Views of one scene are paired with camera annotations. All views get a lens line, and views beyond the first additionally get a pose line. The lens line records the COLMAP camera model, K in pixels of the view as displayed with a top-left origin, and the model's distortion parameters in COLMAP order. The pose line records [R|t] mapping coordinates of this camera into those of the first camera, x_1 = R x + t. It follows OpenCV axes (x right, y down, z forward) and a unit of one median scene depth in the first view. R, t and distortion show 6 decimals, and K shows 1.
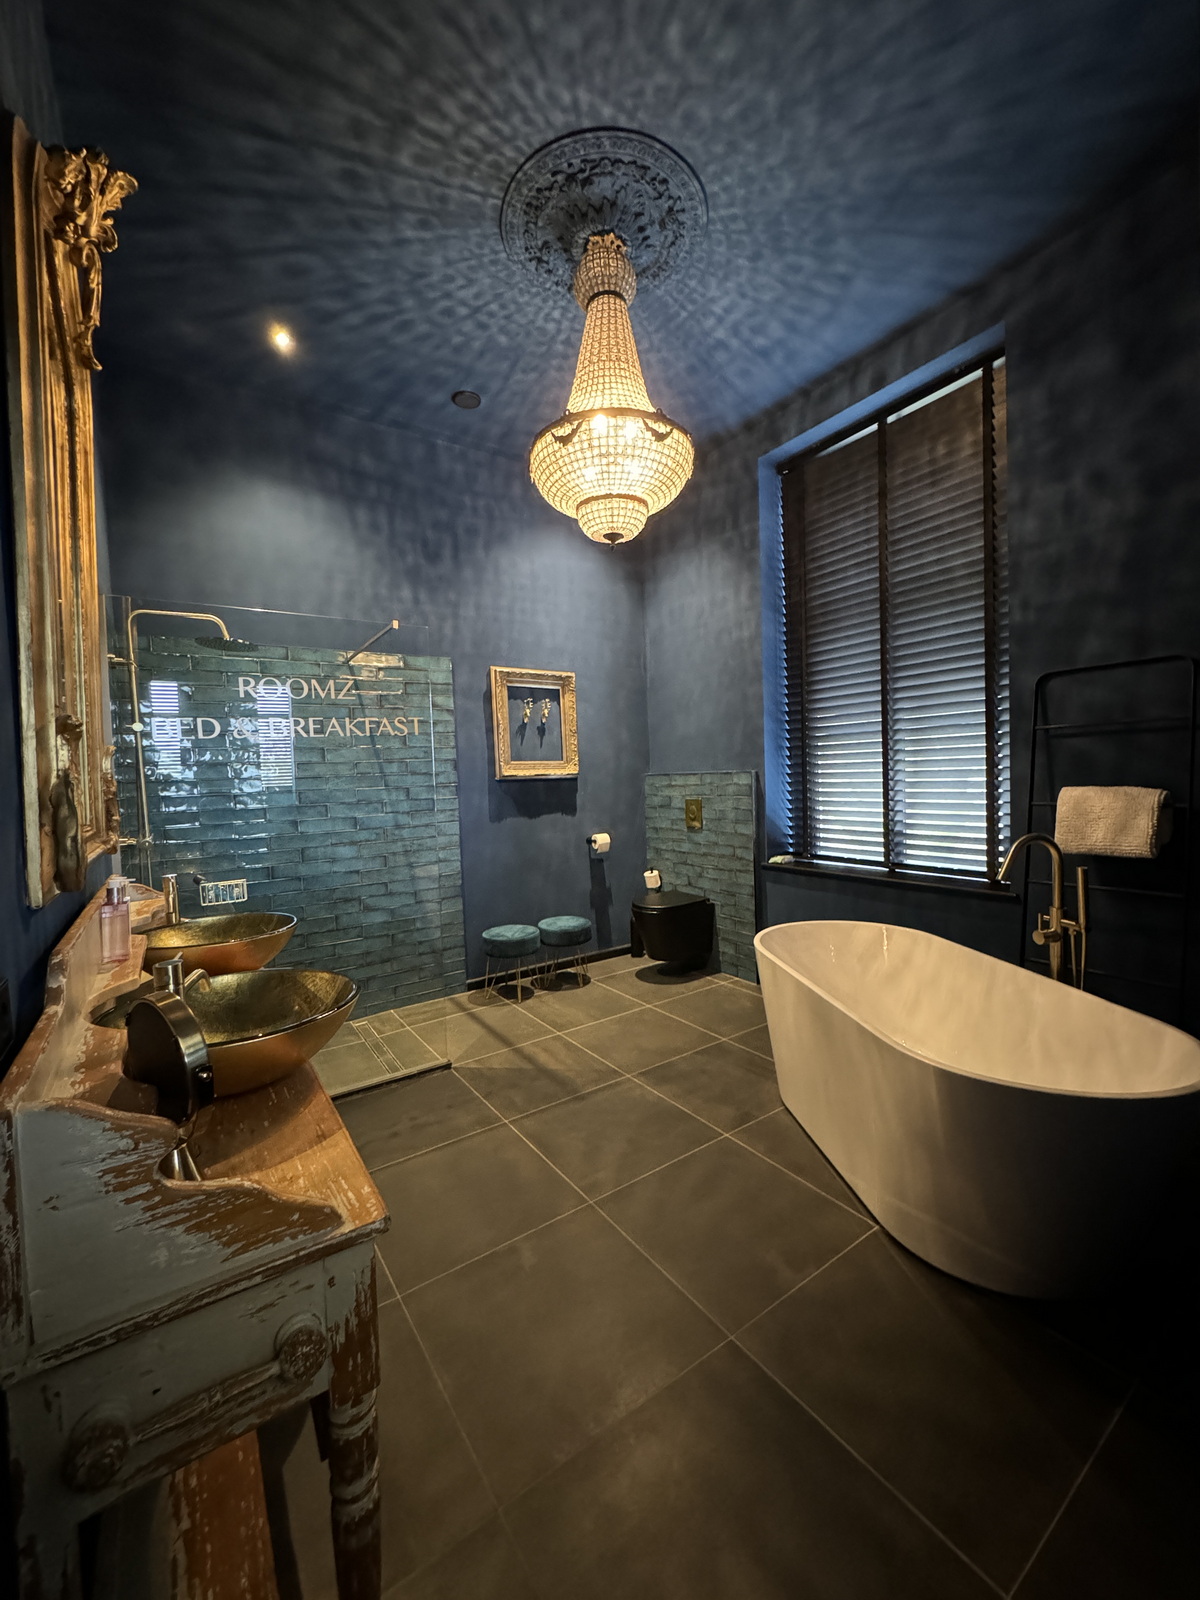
lens RADIAL K [[636.4, 0, 600.0], [0, 636.4, 800.0], [0, 0, 1]] dist [-0.003220, -0.000098]
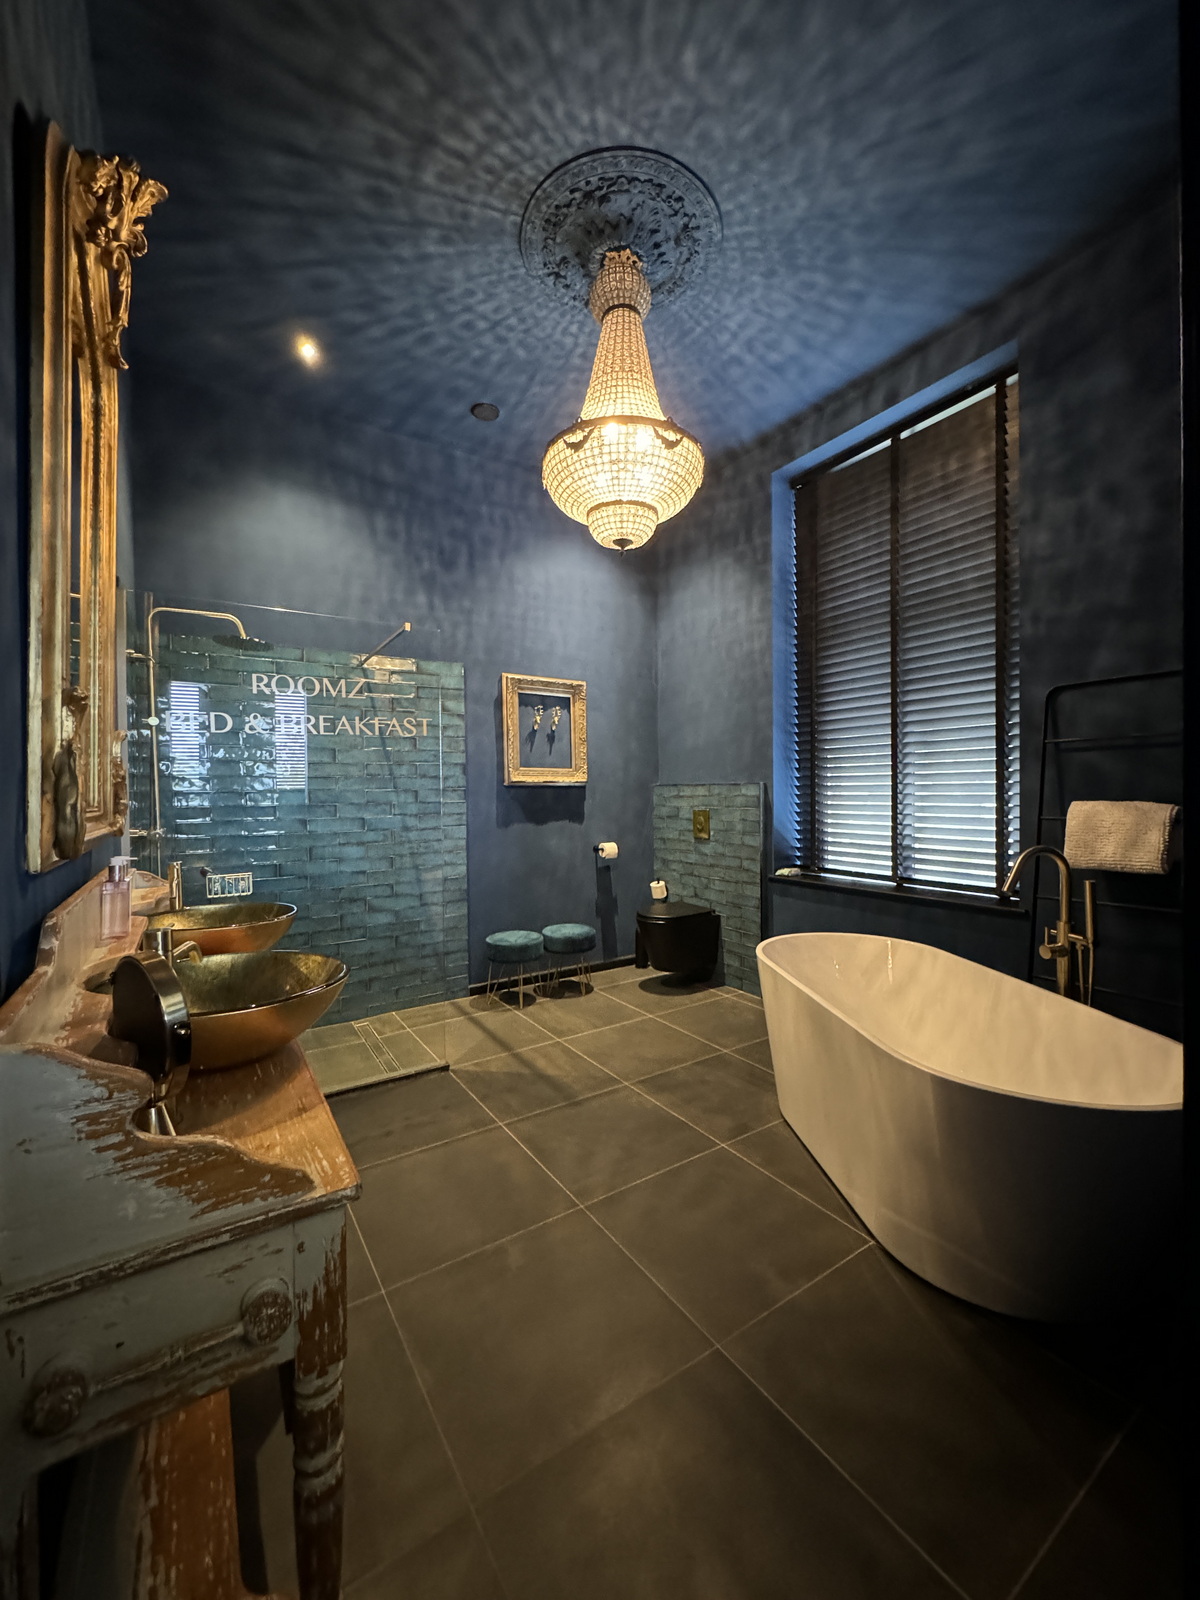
lens RADIAL K [[636.4, 0, 600.0], [0, 636.4, 800.0], [0, 0, 1]] dist [-0.003220, -0.000098]
pose [[0.999471, 0.024222, -0.021705, 0.013072], [-0.024767, 0.999376, -0.025185, 0.017123], [0.021082, 0.025710, 0.999447, -0.001826]]
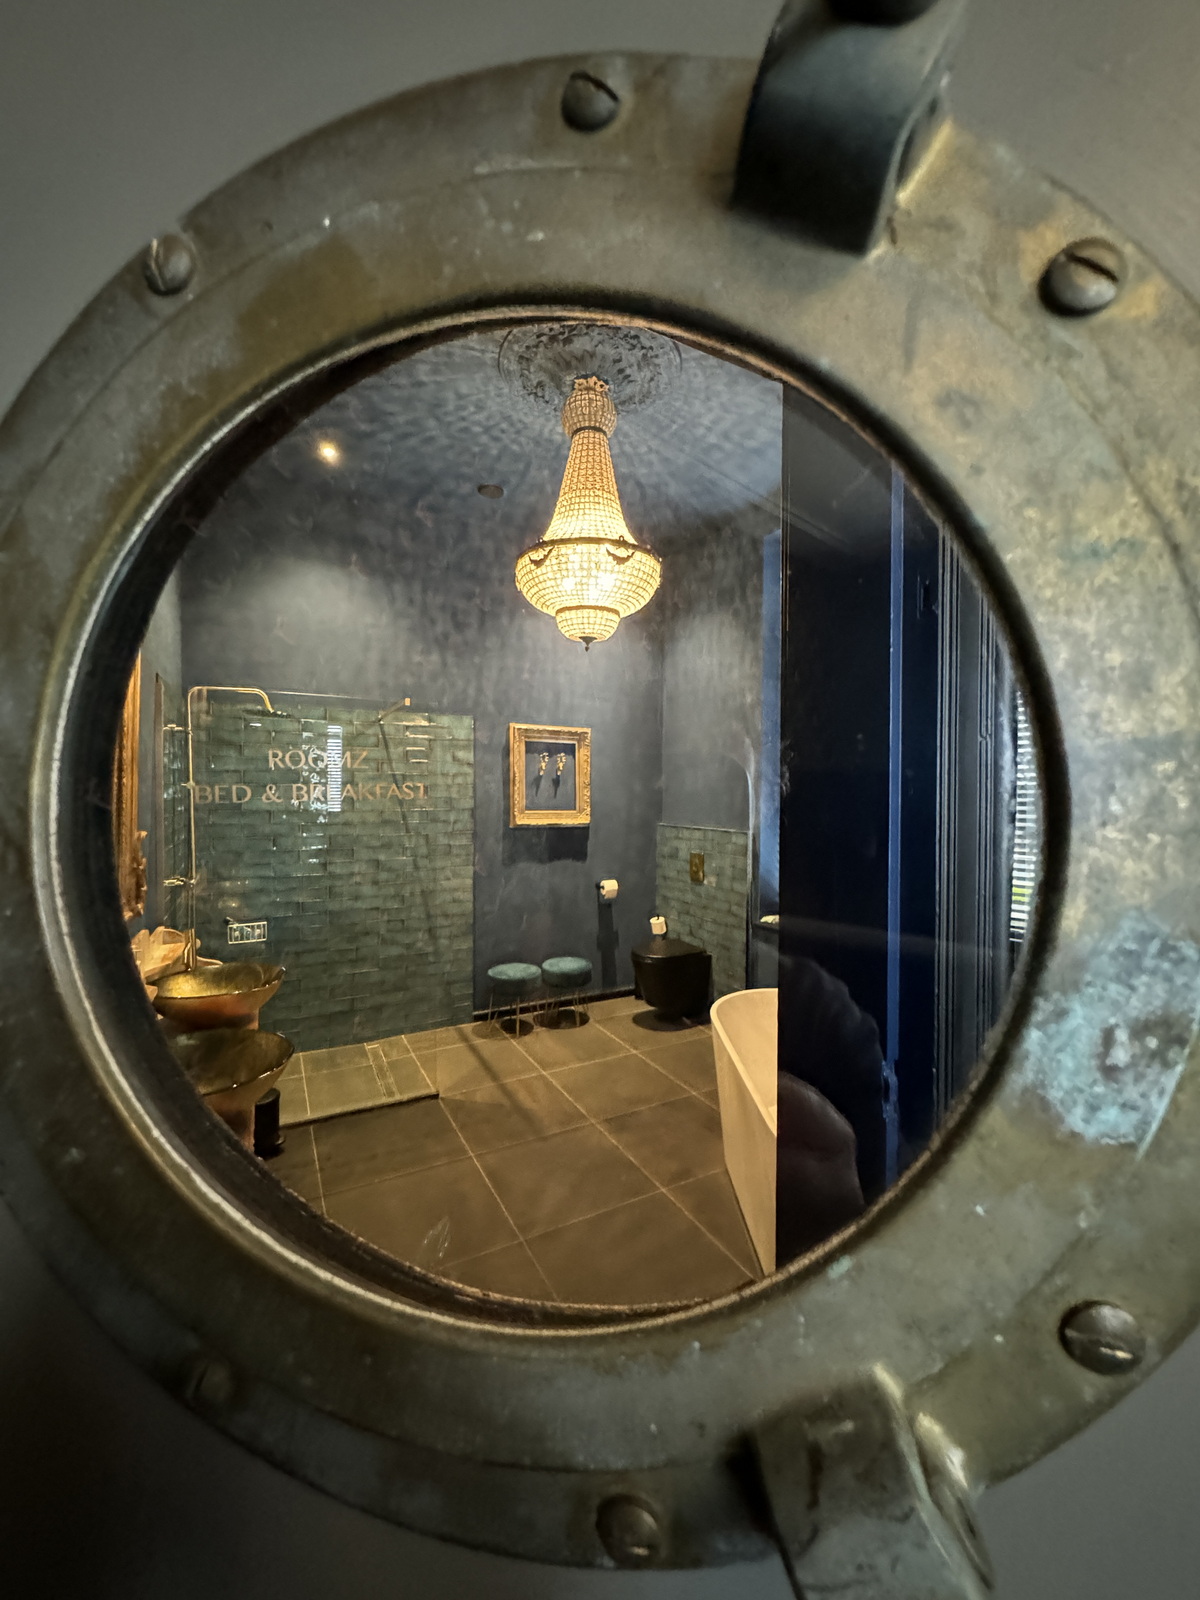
lens RADIAL K [[638.0, 0, 600.0], [0, 638.0, 800.0], [0, 0, 1]] dist [-0.001350, -0.000511]
pose [[0.993210, 0.042422, -0.108325, 0.138808], [-0.044816, 0.998800, -0.019762, -0.085082], [0.107356, 0.024482, 0.993919, -0.085635]]
